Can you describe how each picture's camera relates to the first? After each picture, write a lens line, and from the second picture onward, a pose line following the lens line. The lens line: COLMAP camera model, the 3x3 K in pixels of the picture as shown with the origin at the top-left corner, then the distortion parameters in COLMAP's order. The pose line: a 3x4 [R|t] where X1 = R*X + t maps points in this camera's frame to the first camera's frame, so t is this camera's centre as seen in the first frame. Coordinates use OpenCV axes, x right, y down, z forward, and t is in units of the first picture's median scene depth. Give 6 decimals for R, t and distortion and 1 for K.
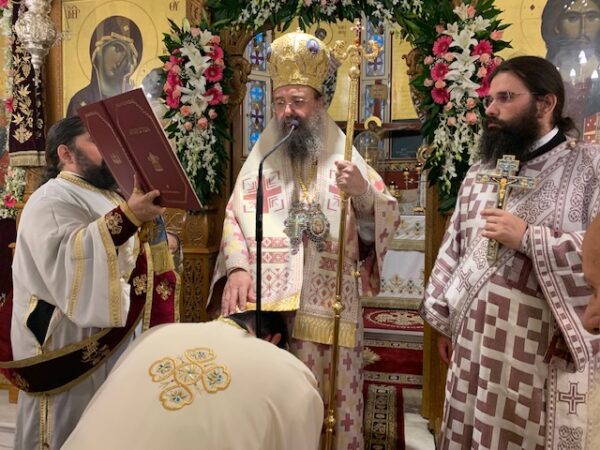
lens RADIAL K [[461.7, 0, 300.0], [0, 461.7, 225.0], [0, 0, 1]] dist [-0.002491, 0.004112]
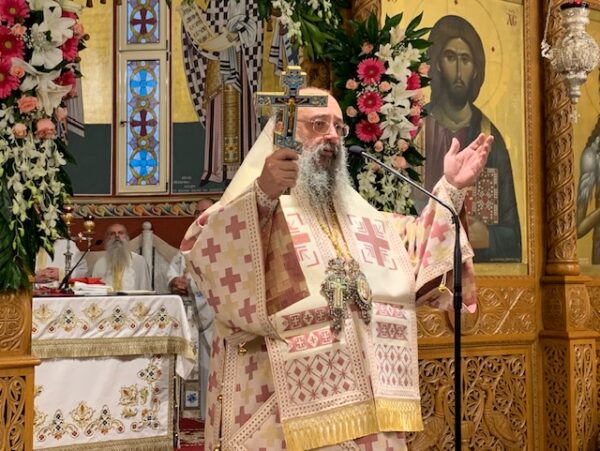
lens RADIAL K [[912.3, 0, 300.0], [0, 912.3, 225.5], [0, 0, 1]] dist [0.071403, 0.019567]
pose [[0.717663, 0.033041, 0.695607, -0.777115], [0.042139, 0.994983, -0.090737, 0.011765], [-0.695115, 0.094431, 0.712670, -0.004293]]
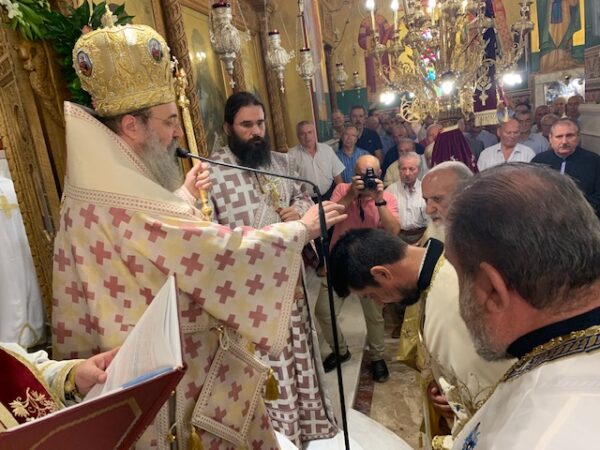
lens RADIAL K [[461.7, 0, 300.0], [0, 461.7, 225.0], [0, 0, 1]] dist [-0.002491, 0.004112]
pose [[0.045488, -0.228843, 0.972400, -0.623897], [0.181625, 0.959078, 0.217212, -0.154641], [-0.982315, 0.166732, 0.085190, 0.506679]]
